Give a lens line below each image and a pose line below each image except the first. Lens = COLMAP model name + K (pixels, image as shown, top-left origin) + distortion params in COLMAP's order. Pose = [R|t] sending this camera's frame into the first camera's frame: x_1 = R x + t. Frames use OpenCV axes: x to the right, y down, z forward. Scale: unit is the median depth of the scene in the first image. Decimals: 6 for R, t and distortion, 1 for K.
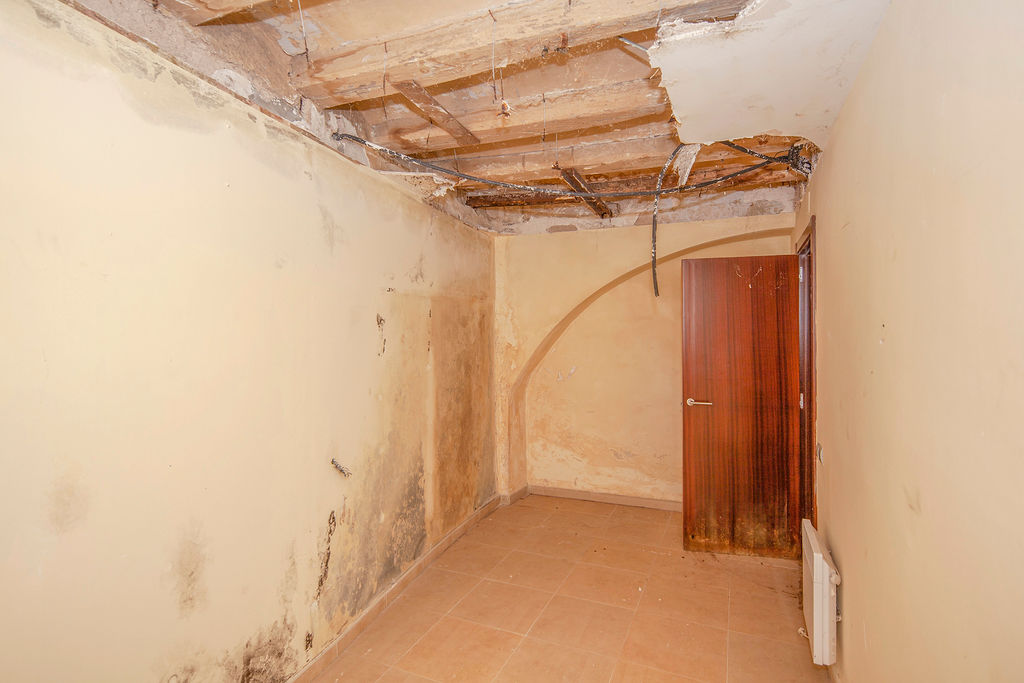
lens RADIAL K [[507.7, 0, 508.9], [0, 507.7, 330.0], [0, 0, 1]] dist [0.001159, -0.002915]
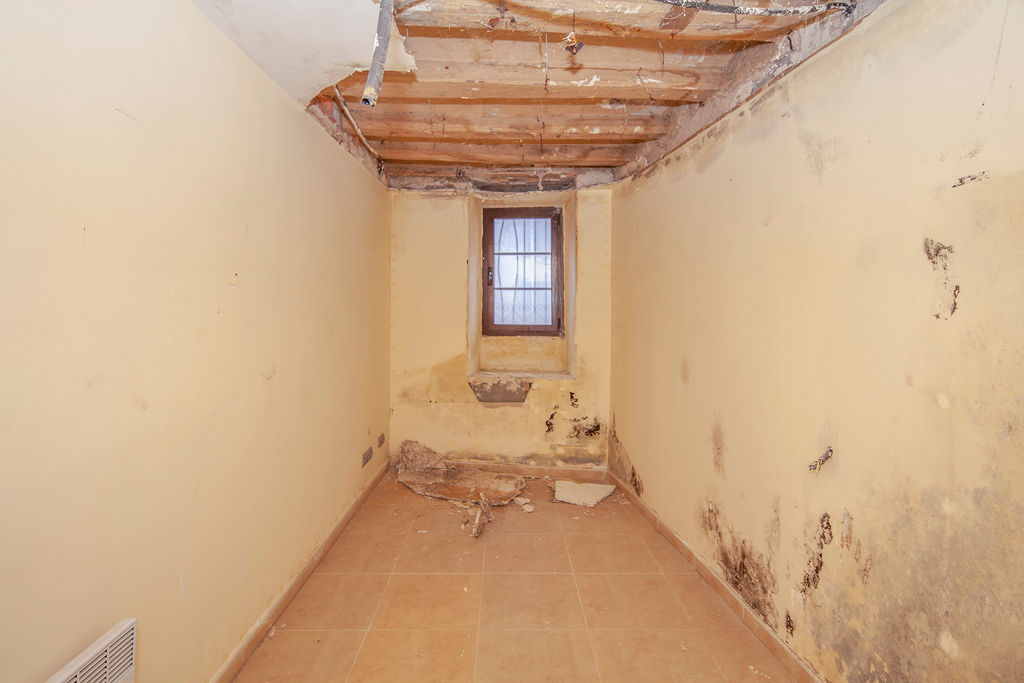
lens RADIAL K [[507.7, 0, 508.9], [0, 507.7, 330.0], [0, 0, 1]] dist [0.001159, -0.002915]
pose [[-0.907936, -0.000017, -0.419110, 0.406586], [-0.014153, 0.999431, 0.030620, 0.059960], [0.418871, 0.033732, -0.907419, 1.460485]]
